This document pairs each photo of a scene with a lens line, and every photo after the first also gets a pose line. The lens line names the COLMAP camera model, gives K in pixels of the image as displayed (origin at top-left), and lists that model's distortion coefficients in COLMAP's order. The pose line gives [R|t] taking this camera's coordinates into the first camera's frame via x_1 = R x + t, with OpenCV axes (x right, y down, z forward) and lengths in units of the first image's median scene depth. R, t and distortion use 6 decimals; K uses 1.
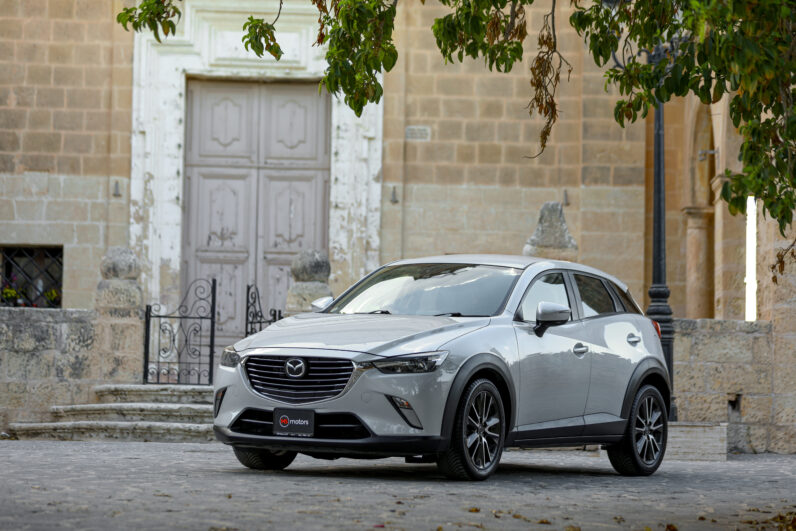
lens RADIAL K [[2518.6, 0, 397.7], [0, 2518.6, 264.9], [0, 0, 1]] dist [0.196170, 0.000000]
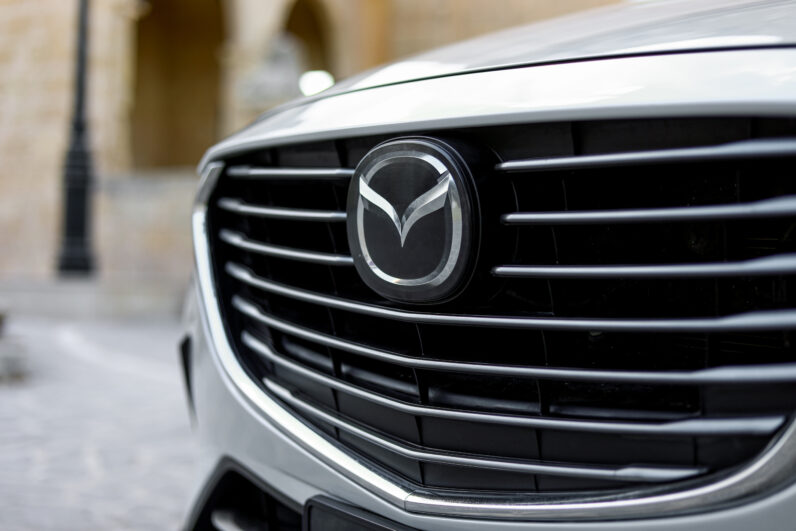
lens RADIAL K [[1168.3, 0, 398.9], [0, 1168.3, 266.1], [0, 0, 1]] dist [-0.110459, 0.000000]
pose [[0.936944, -0.016077, -0.349110, -0.010665], [0.040954, 0.997110, 0.063994, 0.020747], [0.347072, -0.074257, 0.934894, 0.497384]]
